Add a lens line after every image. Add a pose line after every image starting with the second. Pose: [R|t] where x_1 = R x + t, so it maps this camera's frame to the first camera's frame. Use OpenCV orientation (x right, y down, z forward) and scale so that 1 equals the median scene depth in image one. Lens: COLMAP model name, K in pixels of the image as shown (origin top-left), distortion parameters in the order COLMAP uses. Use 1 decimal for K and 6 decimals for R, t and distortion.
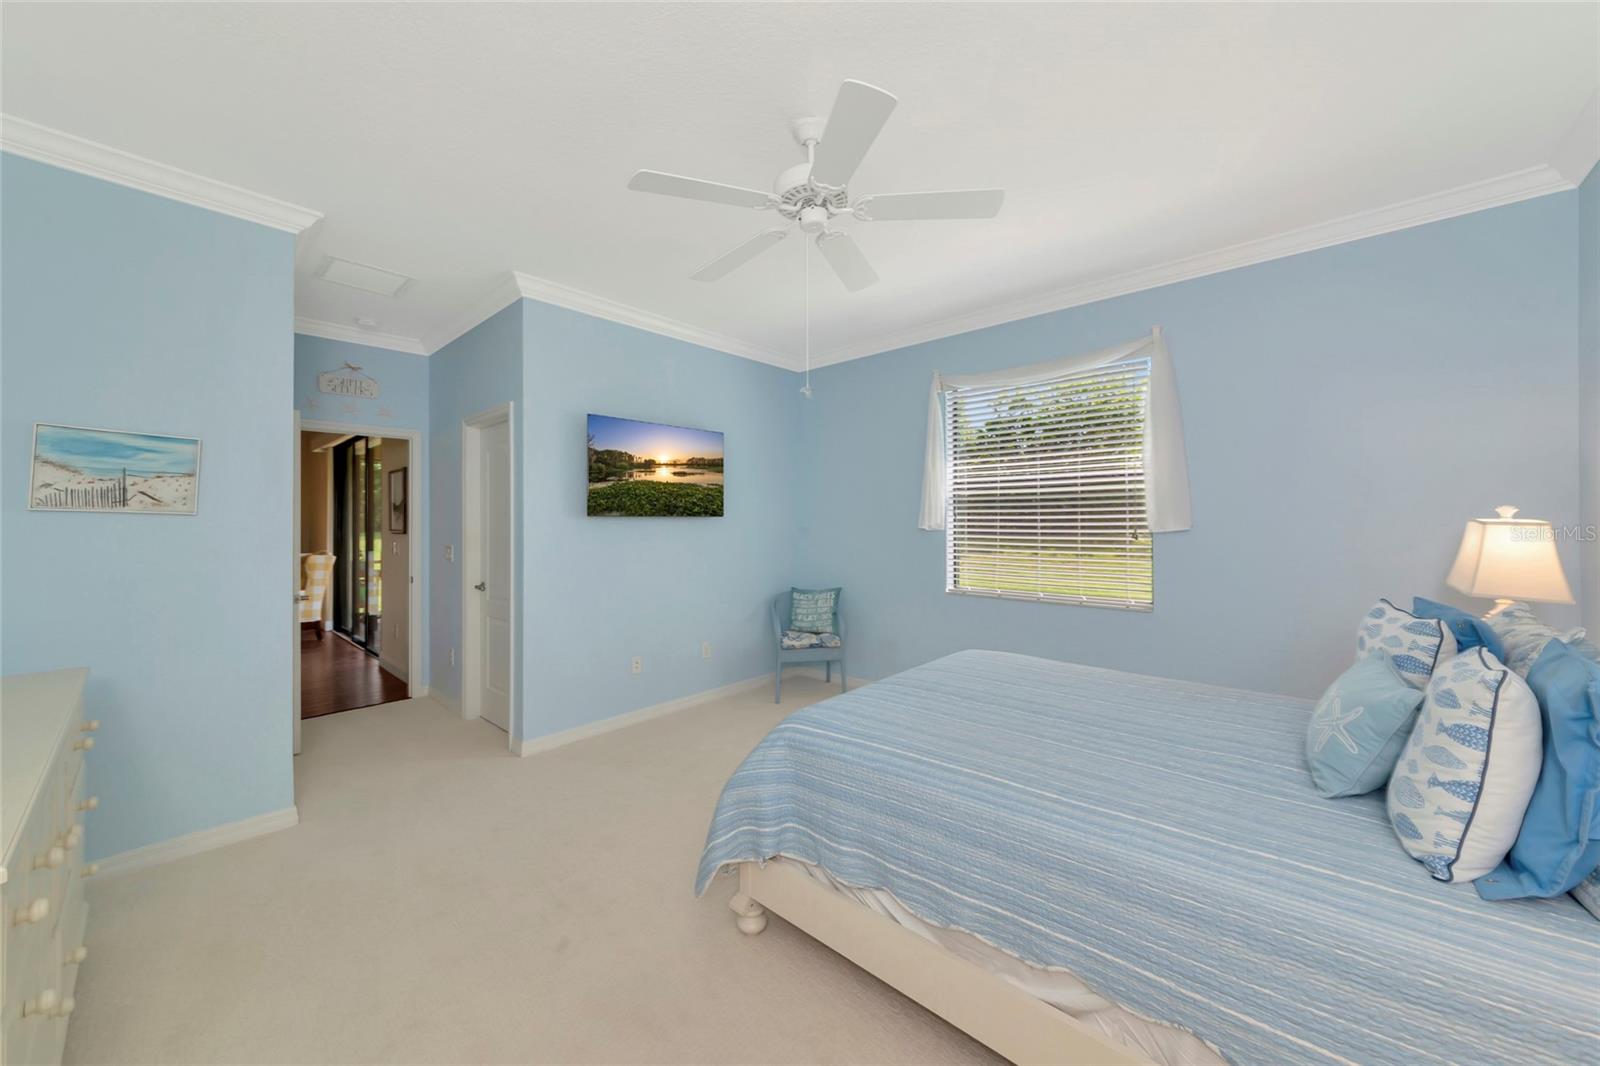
lens RADIAL K [[561.8, 0, 785.5], [0, 561.8, 526.5], [0, 0, 1]] dist [0.007455, 0.000159]
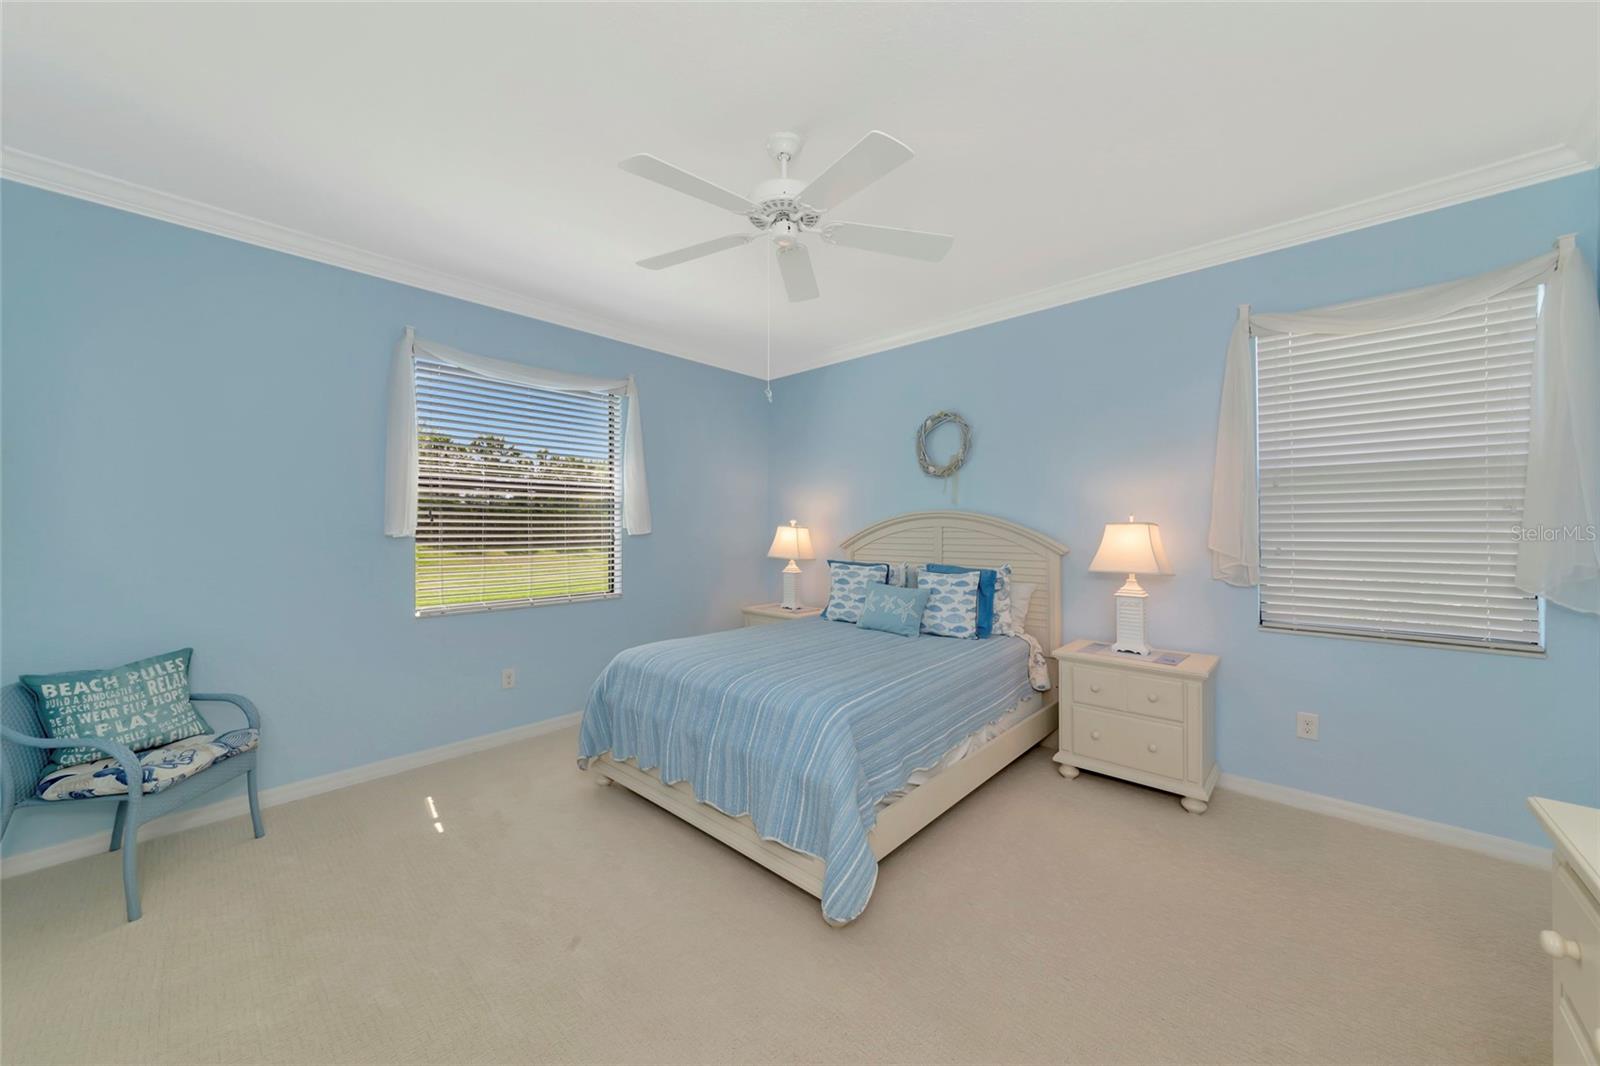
lens RADIAL K [[561.8, 0, 789.6], [0, 561.8, 531.9], [0, 0, 1]] dist [0.007455, 0.000159]
pose [[0.027389, -0.005956, 0.999607, -1.146563], [0.007046, 0.999959, 0.005765, -0.001398], [-0.999600, 0.006886, 0.027430, 1.115234]]
